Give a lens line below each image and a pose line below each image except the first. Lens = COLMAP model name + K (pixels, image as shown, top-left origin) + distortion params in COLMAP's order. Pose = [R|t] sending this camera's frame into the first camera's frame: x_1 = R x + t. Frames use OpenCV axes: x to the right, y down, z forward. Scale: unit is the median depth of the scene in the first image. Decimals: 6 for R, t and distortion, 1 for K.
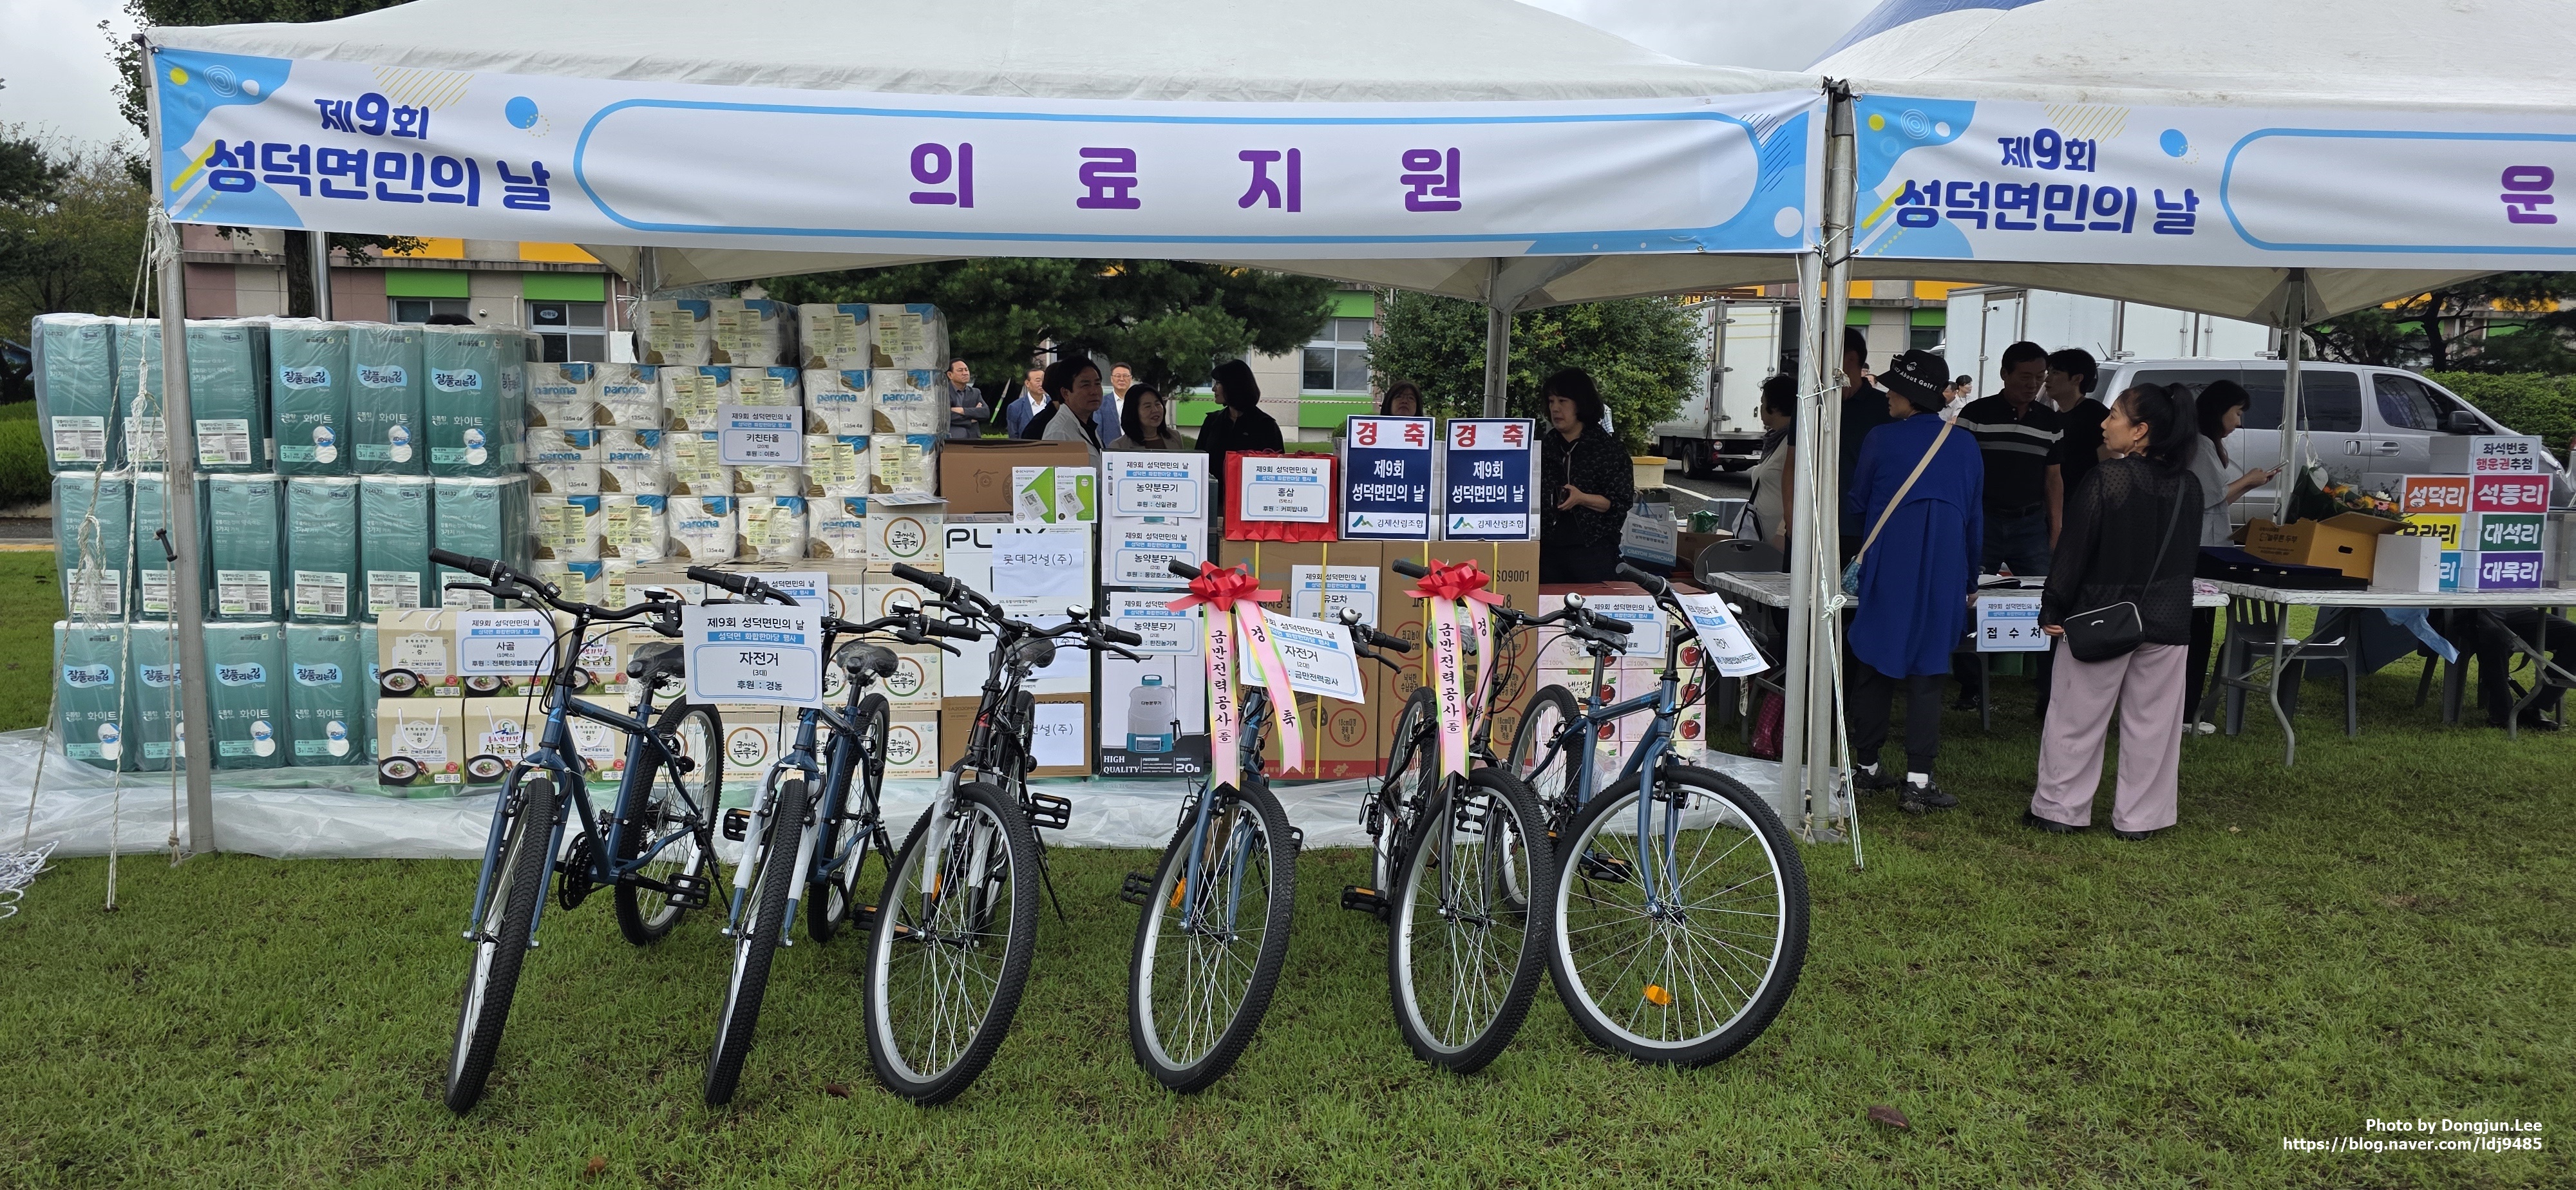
lens RADIAL K [[1726.8, 0, 1288.0], [0, 1726.8, 595.0], [0, 0, 1]] dist [0.038015, -0.030505]
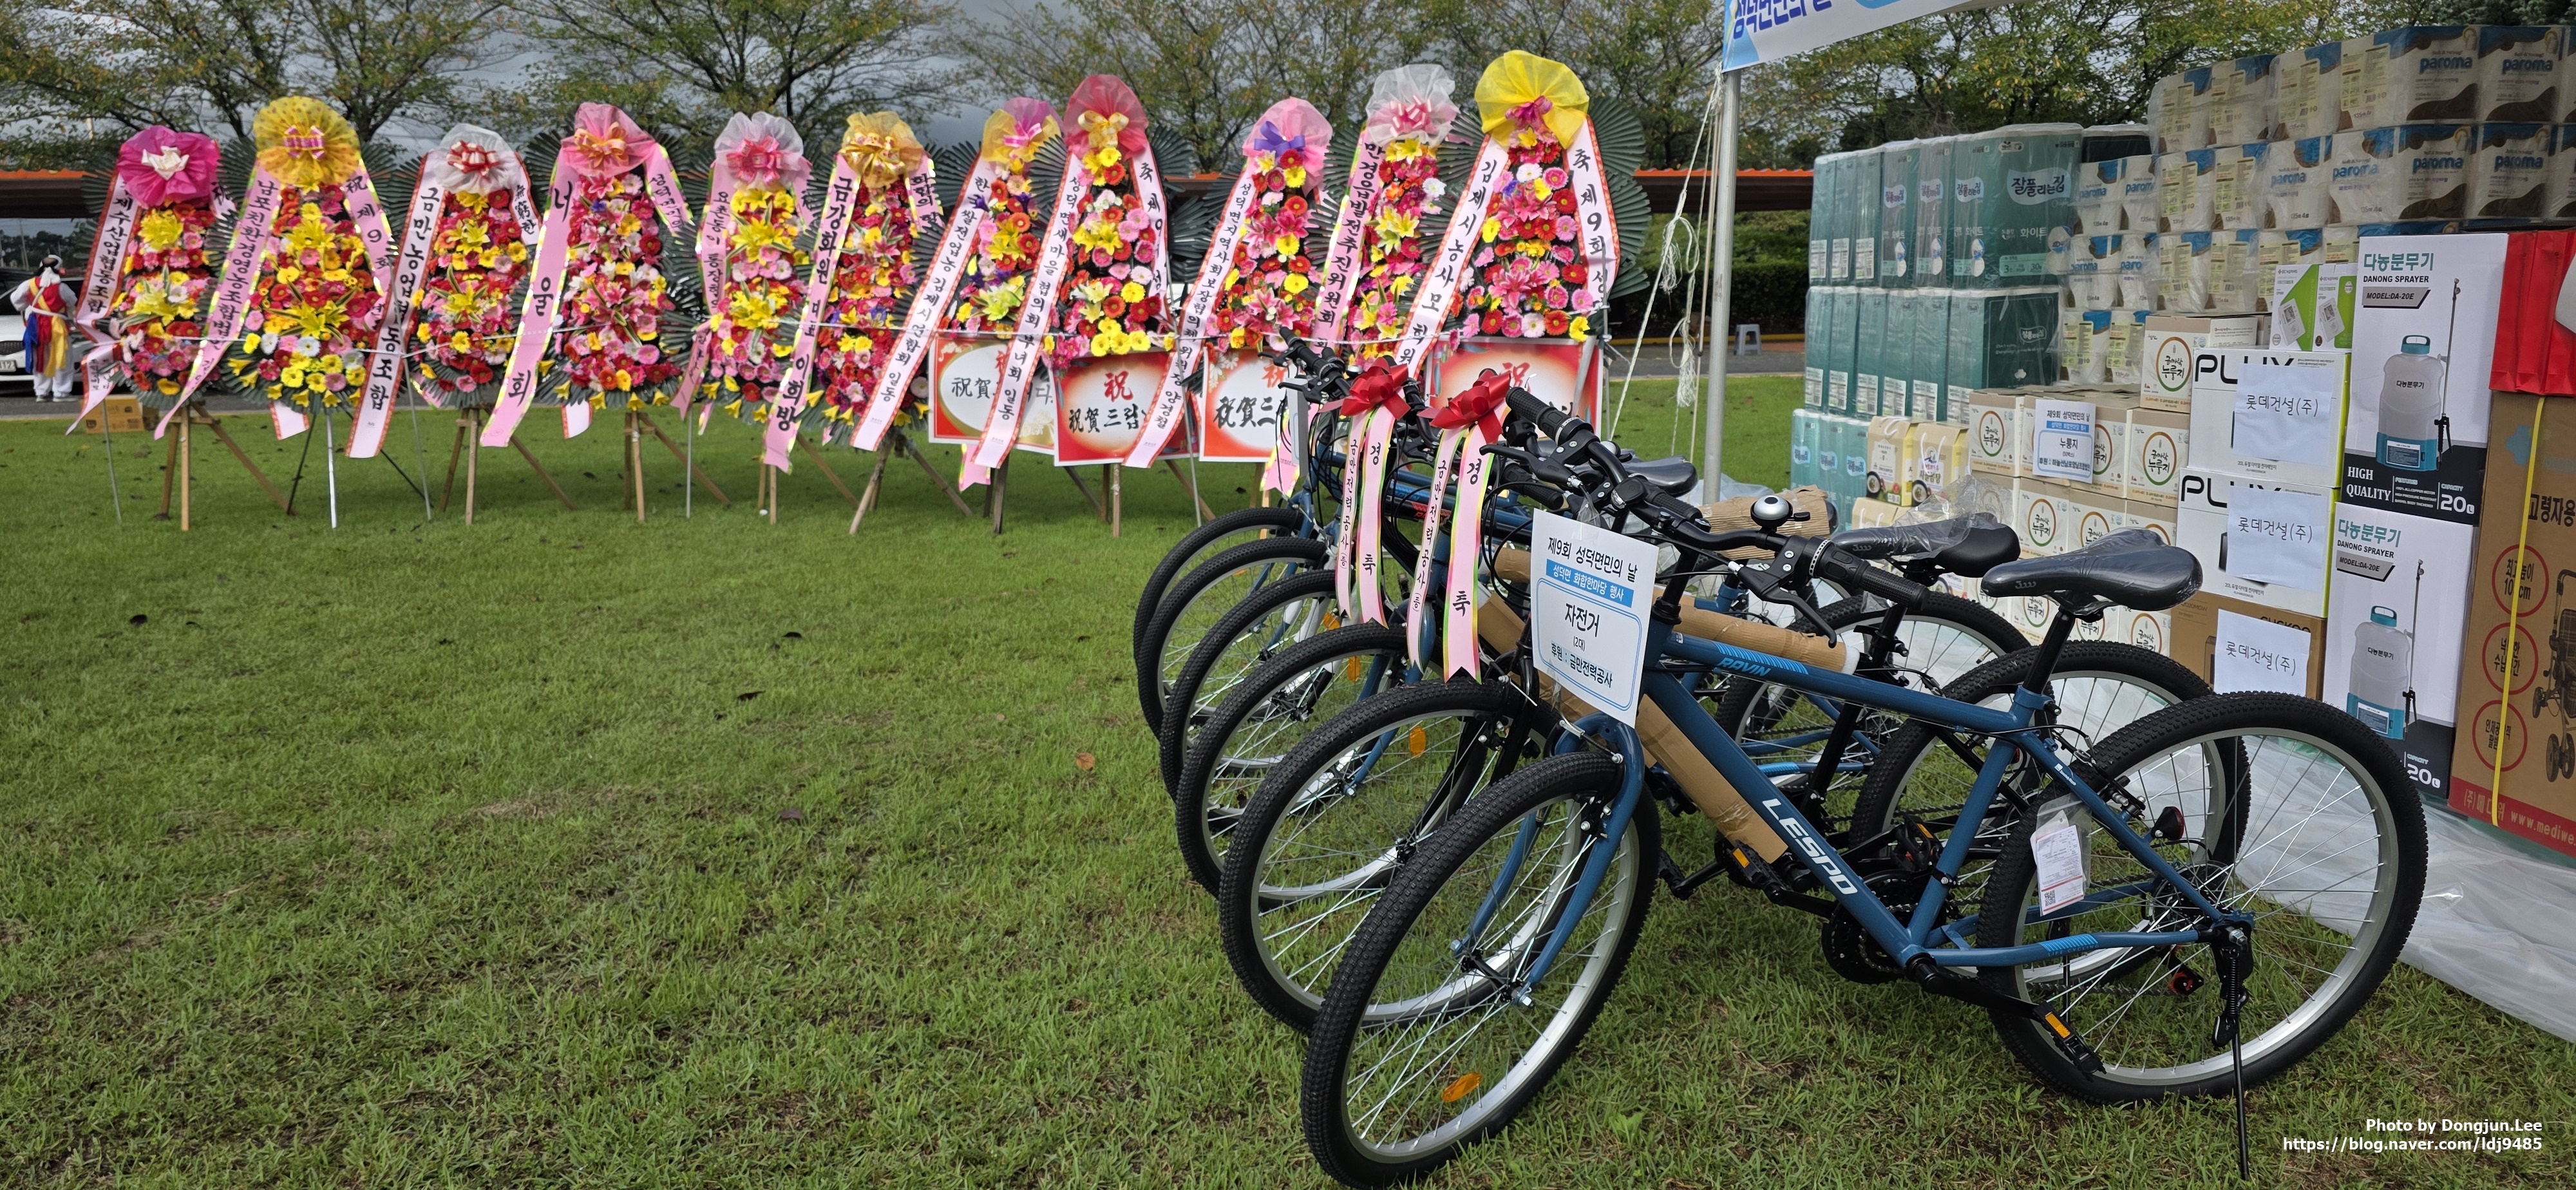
lens RADIAL K [[1726.8, 0, 1288.0], [0, 1726.8, 595.0], [0, 0, 1]] dist [0.038015, -0.030505]
pose [[0.038974, 0.166992, -0.985188, 0.516895], [-0.089132, 0.982588, 0.163025, -0.023602], [0.995257, 0.081458, 0.053180, 0.580830]]
